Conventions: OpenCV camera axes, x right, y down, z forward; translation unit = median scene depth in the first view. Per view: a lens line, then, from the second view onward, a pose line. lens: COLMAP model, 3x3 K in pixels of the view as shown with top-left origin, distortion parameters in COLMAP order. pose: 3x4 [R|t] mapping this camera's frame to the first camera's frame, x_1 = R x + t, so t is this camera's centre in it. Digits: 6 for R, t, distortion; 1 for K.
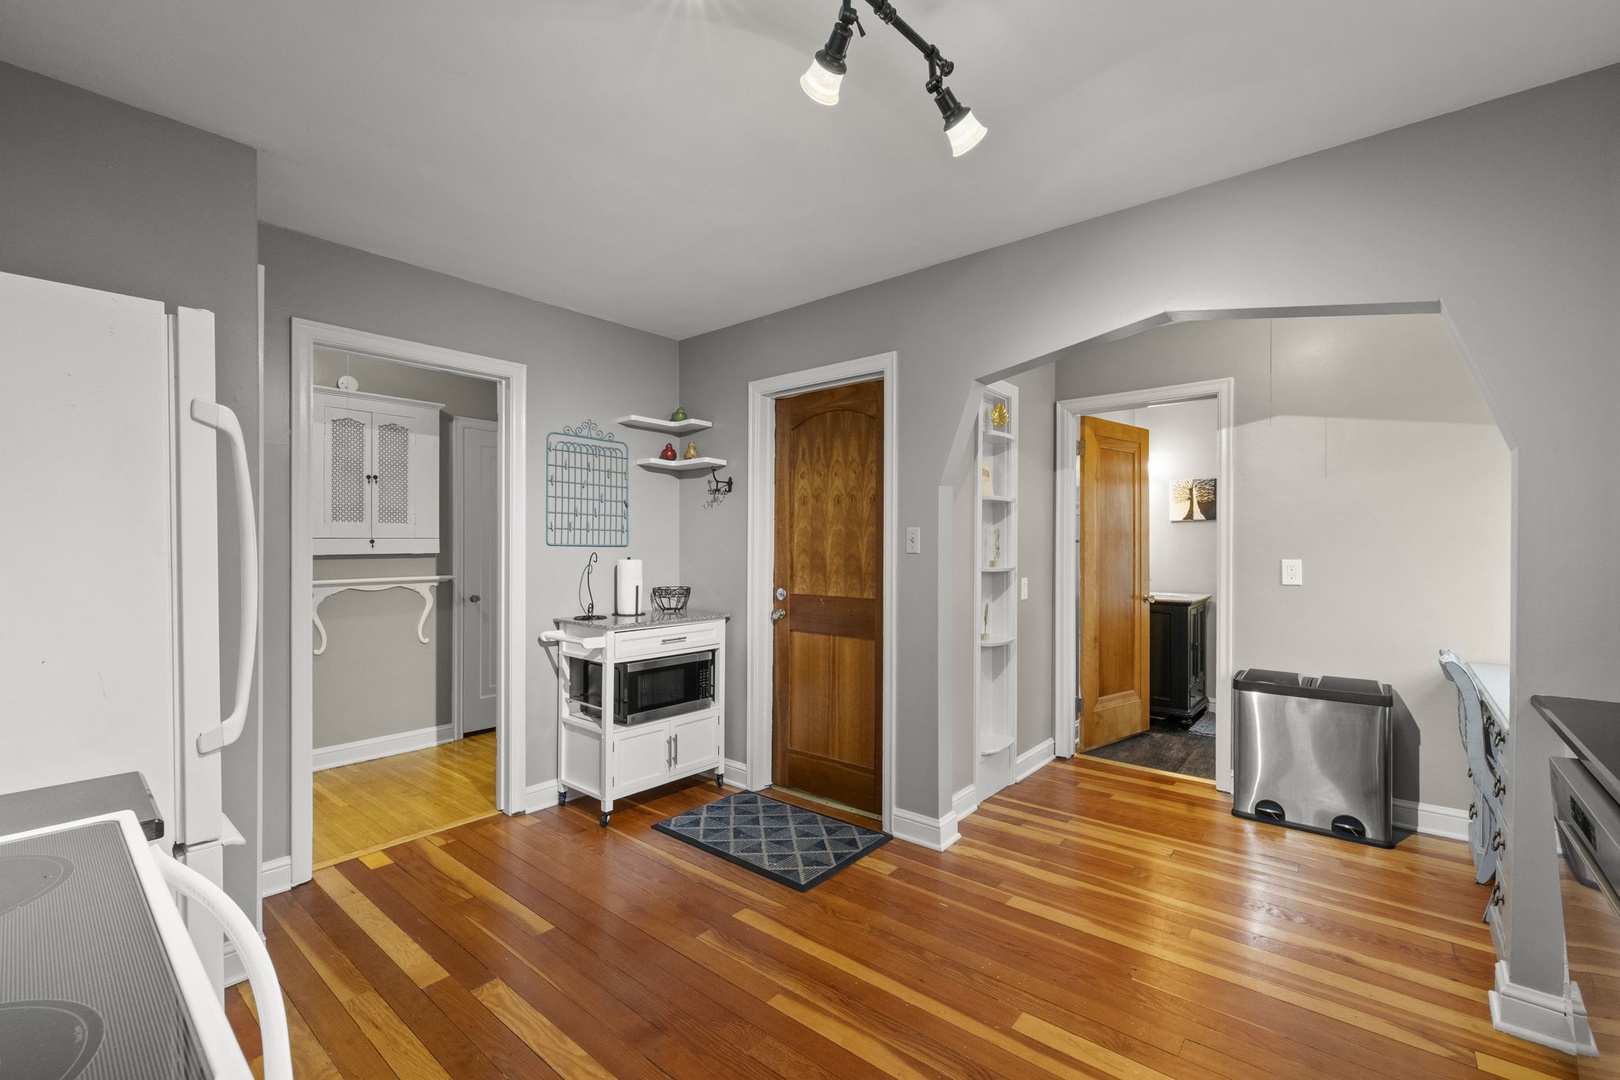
lens RADIAL K [[685.4, 0, 815.0], [0, 685.4, 544.3], [0, 0, 1]] dist [0.000035, 0.000069]
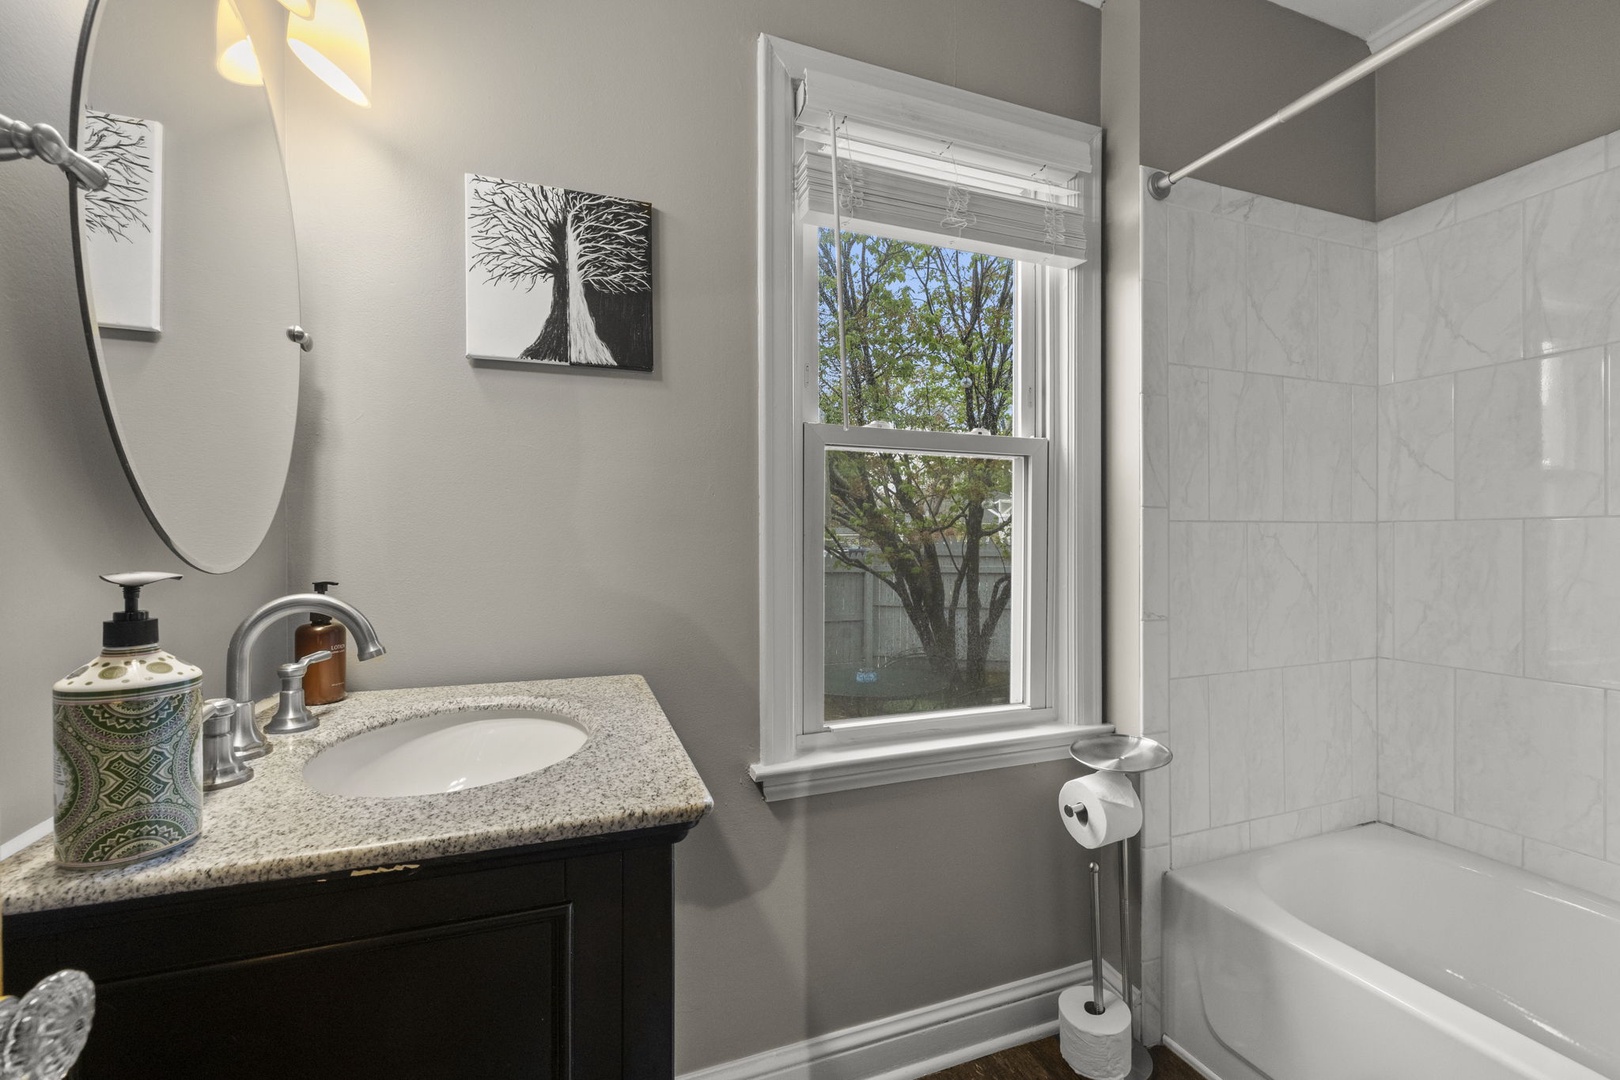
lens RADIAL K [[685.4, 0, 815.0], [0, 685.4, 544.3], [0, 0, 1]] dist [0.000035, 0.000069]
pose [[0.493471, -0.002798, 0.869758, 0.578027], [0.000267, 0.999995, 0.003065, 0.037859], [-0.869762, -0.001281, 0.493469, 1.201013]]
